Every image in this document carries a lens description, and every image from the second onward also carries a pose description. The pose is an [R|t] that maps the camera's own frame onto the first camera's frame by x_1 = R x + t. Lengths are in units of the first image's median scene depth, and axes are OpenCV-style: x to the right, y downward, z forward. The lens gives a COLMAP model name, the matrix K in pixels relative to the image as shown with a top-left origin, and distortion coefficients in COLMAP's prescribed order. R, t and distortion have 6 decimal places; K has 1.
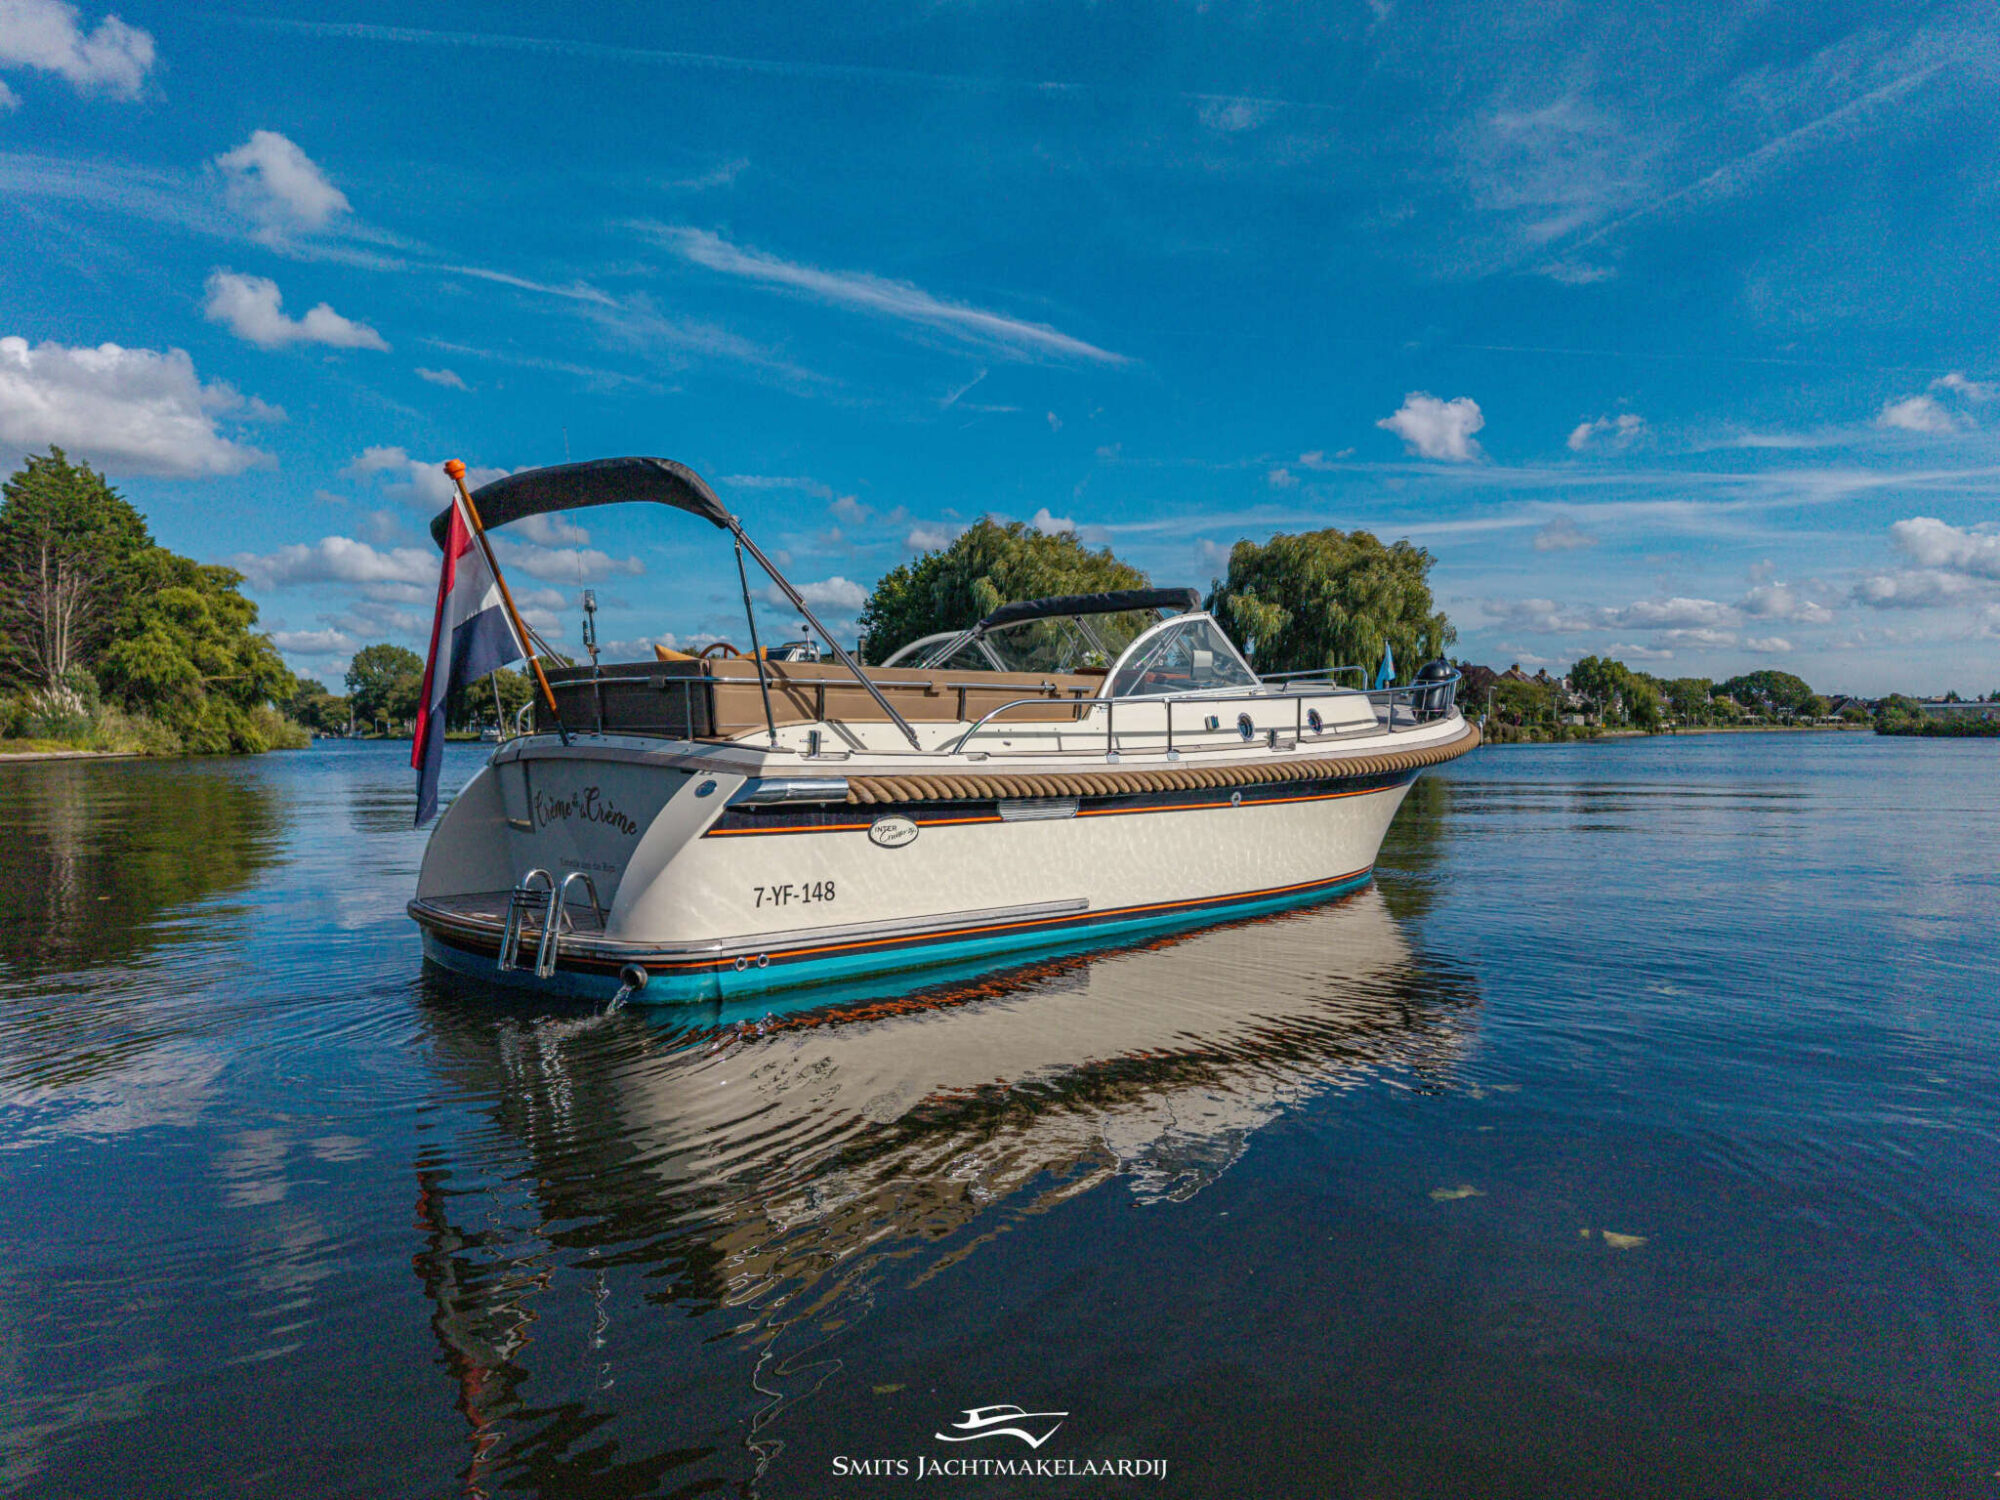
lens RADIAL K [[1437.5, 0, 1007.1], [0, 1437.5, 745.6], [0, 0, 1]] dist [0.001736, 0.001791]
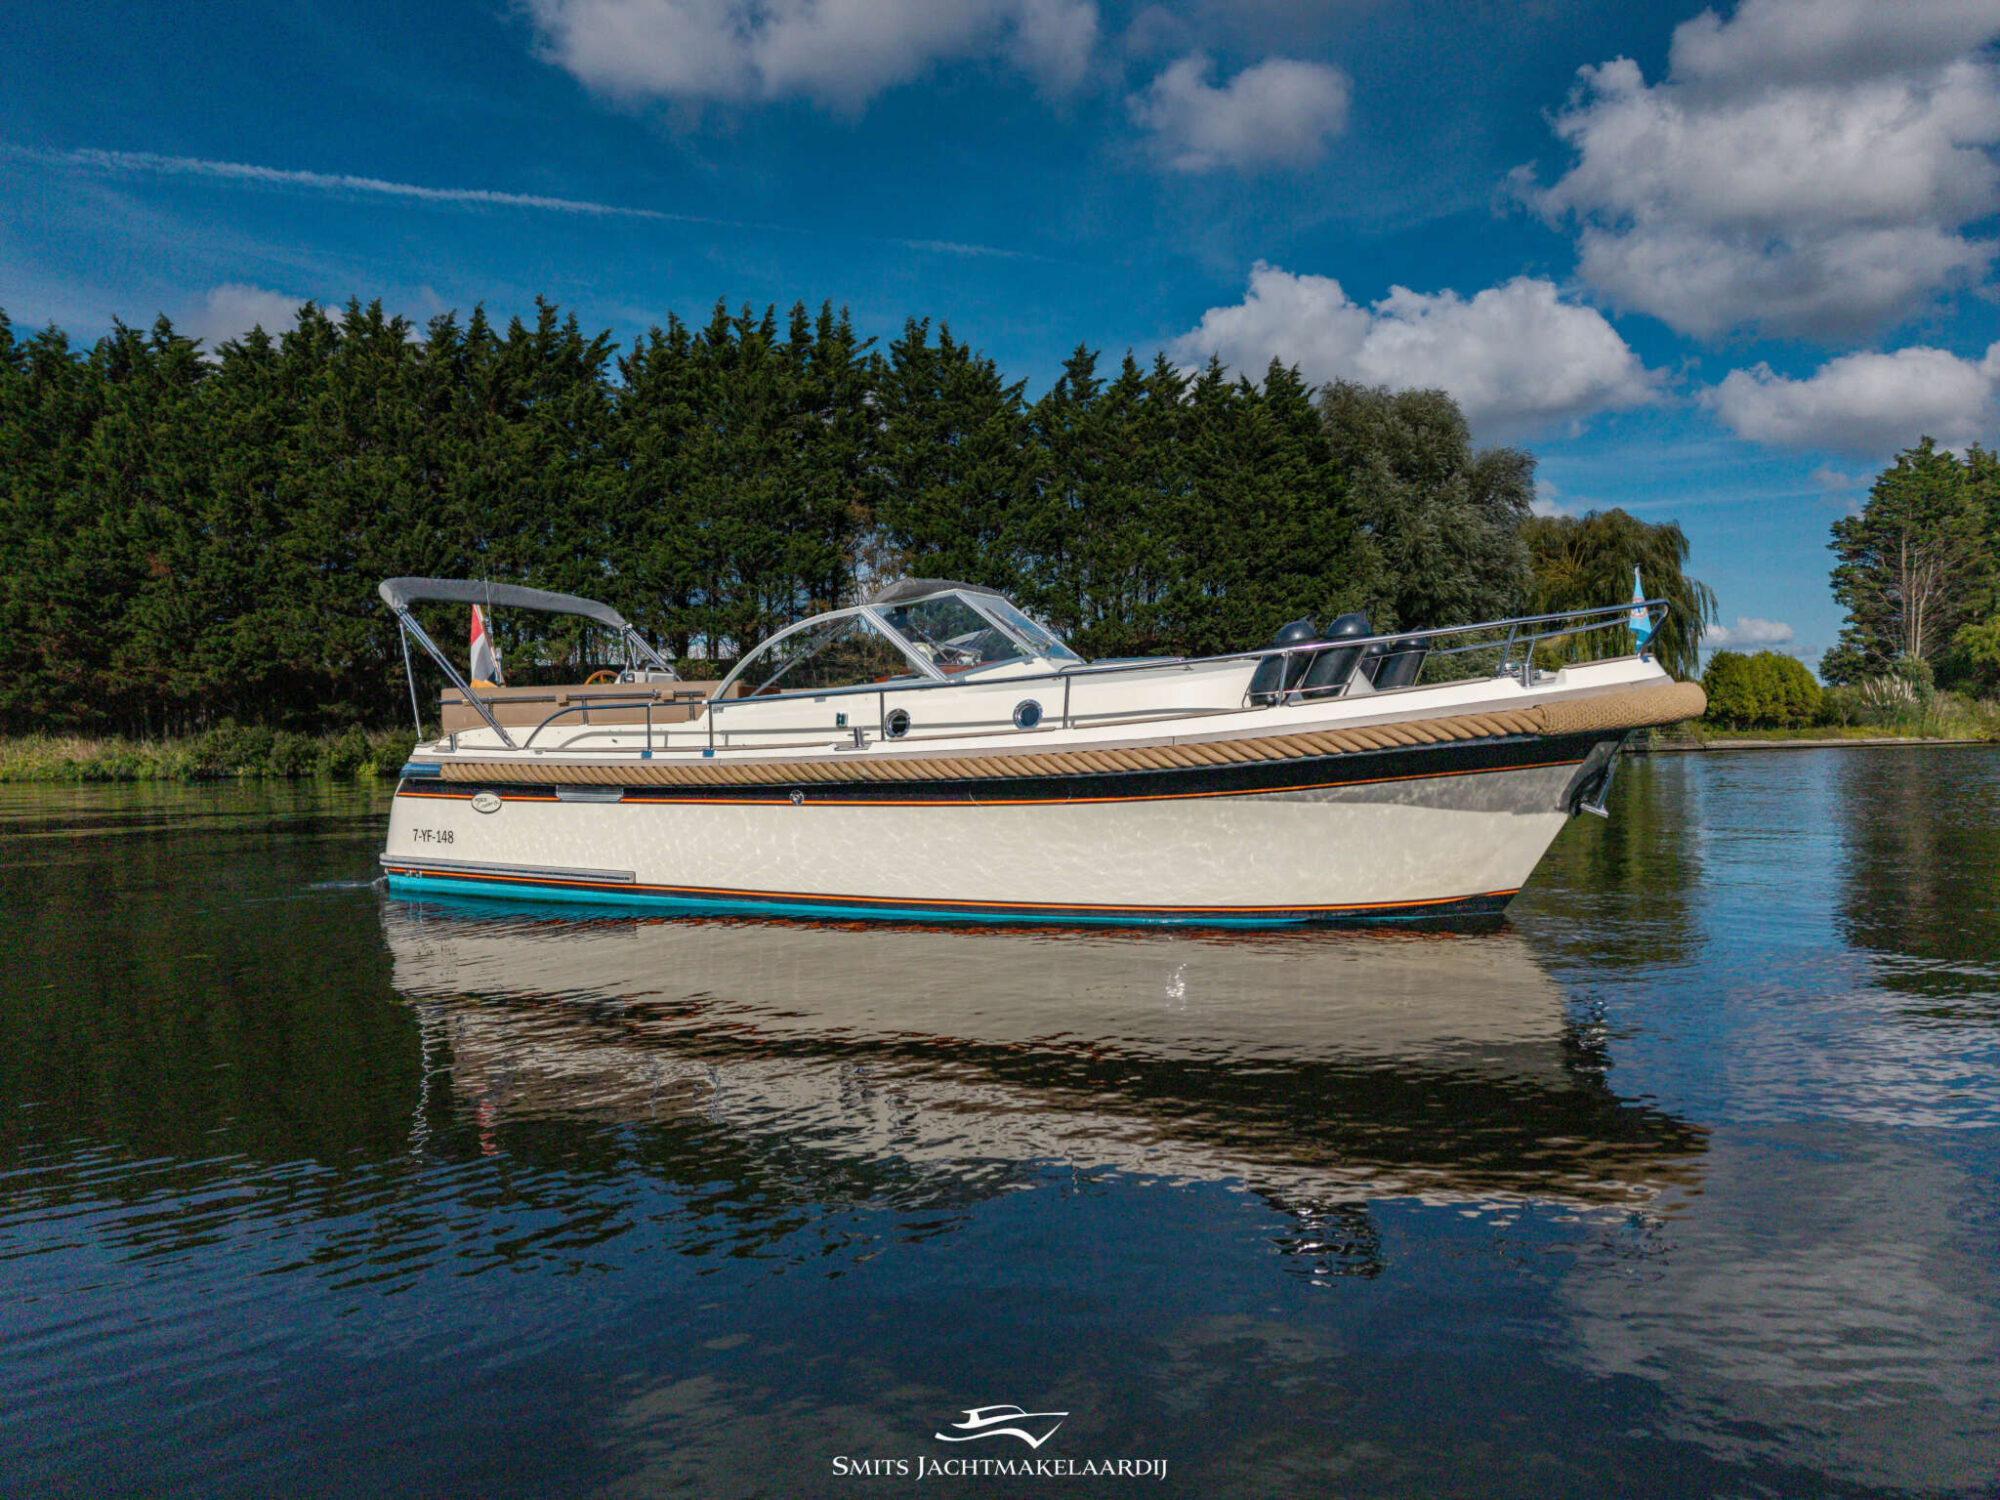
lens RADIAL K [[1437.5, 0, 1007.1], [0, 1437.5, 745.6], [0, 0, 1]] dist [0.001736, 0.001791]
pose [[0.303647, 0.005456, -0.952769, 1.003498], [0.004153, 0.999967, 0.007050, -0.003757], [0.952776, -0.006097, 0.303614, 0.718906]]
